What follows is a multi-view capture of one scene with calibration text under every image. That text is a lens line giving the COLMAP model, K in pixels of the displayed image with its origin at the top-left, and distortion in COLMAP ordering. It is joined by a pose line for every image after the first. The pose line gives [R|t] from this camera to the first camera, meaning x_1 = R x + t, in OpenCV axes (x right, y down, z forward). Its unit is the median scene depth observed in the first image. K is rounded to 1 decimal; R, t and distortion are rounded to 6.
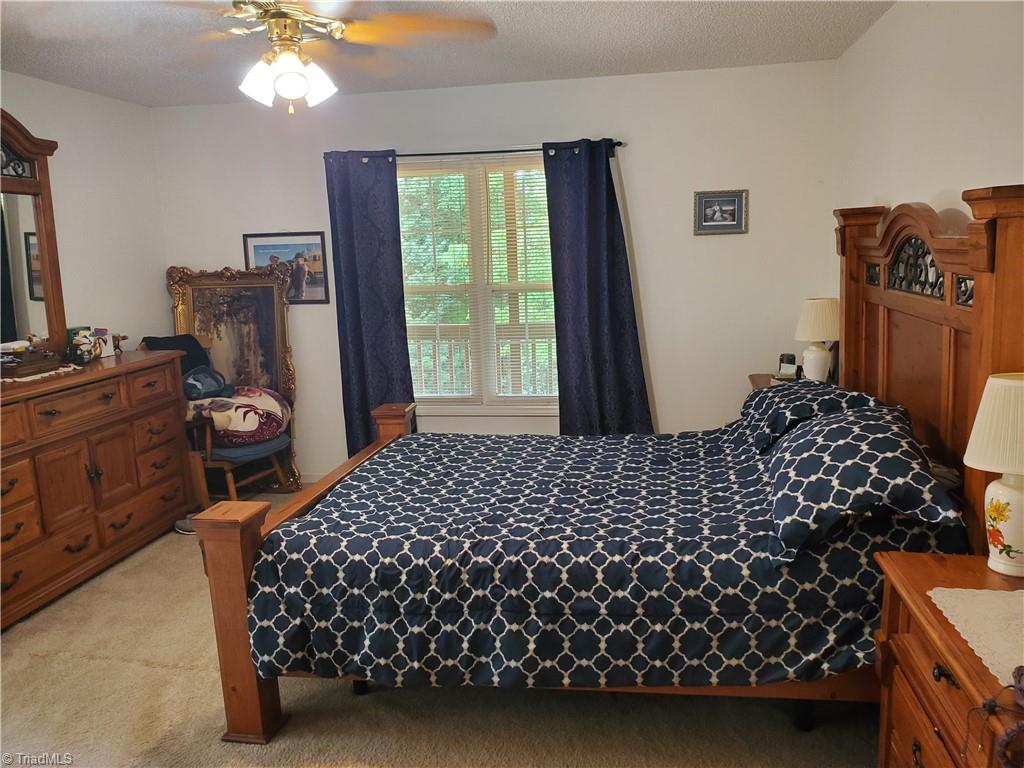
lens RADIAL K [[810.0, 0, 511.7], [0, 810.0, 379.4], [0, 0, 1]] dist [0.030348, -0.028932]
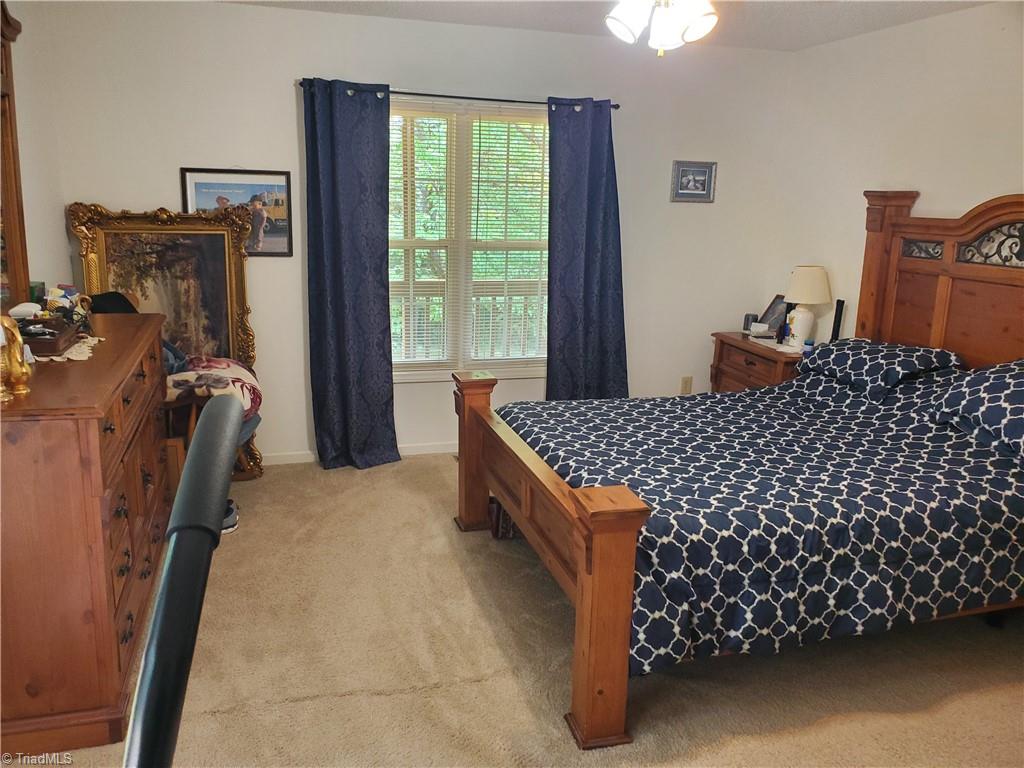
lens RADIAL K [[810.0, 0, 510.7], [0, 810.0, 383.3], [0, 0, 1]] dist [0.030348, -0.028932]
pose [[0.894832, -0.043876, 0.444241, -0.427030], [0.015329, 0.997591, 0.067651, -0.015294], [-0.446139, -0.053727, 0.893350, 0.127524]]
